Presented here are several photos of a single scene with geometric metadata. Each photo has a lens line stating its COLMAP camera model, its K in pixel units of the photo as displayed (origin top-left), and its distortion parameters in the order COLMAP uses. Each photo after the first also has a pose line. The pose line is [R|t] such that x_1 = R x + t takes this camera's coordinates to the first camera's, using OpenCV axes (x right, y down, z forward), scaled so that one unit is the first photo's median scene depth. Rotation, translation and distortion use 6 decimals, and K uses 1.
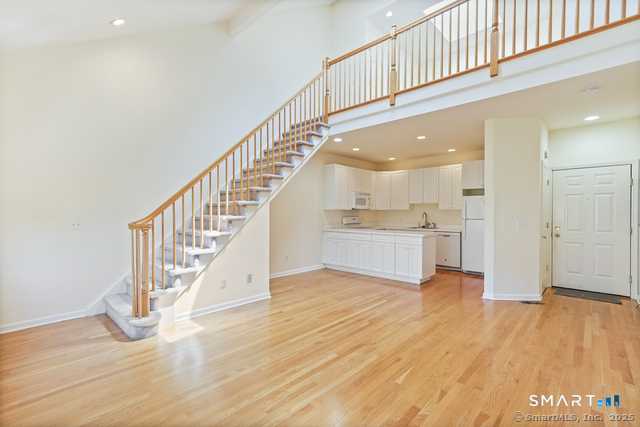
lens RADIAL K [[294.5, 0, 317.1], [0, 294.5, 216.4], [0, 0, 1]] dist [0.015967, 0.000572]
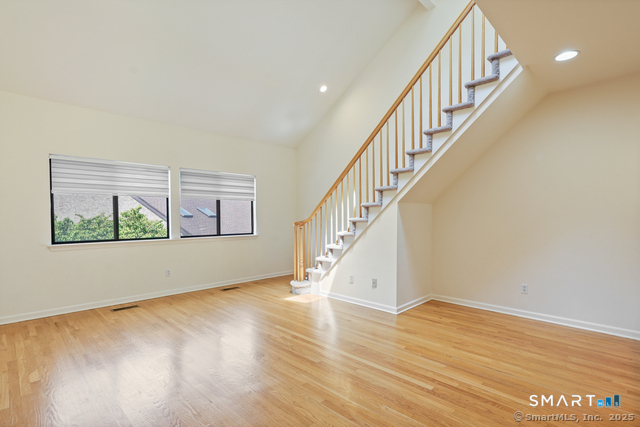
lens RADIAL K [[311.8, 0, 317.6], [0, 311.8, 218.6], [0, 0, 1]] dist [0.000064, -0.000039]
pose [[-0.031997, -0.004382, -0.999478, 0.486188], [-0.015949, 0.999865, -0.003873, 0.004959], [0.999361, 0.015817, -0.032063, 0.524931]]
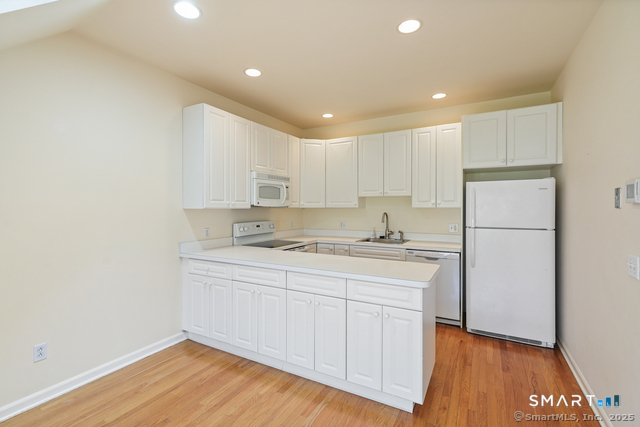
lens RADIAL K [[294.5, 0, 321.8], [0, 294.5, 210.5], [0, 0, 1]] dist [0.015967, 0.000572]
pose [[0.966717, -0.005385, 0.255791, 0.110094], [0.005371, 0.999985, 0.000754, -0.019405], [-0.255792, 0.000645, 0.966732, 0.515368]]
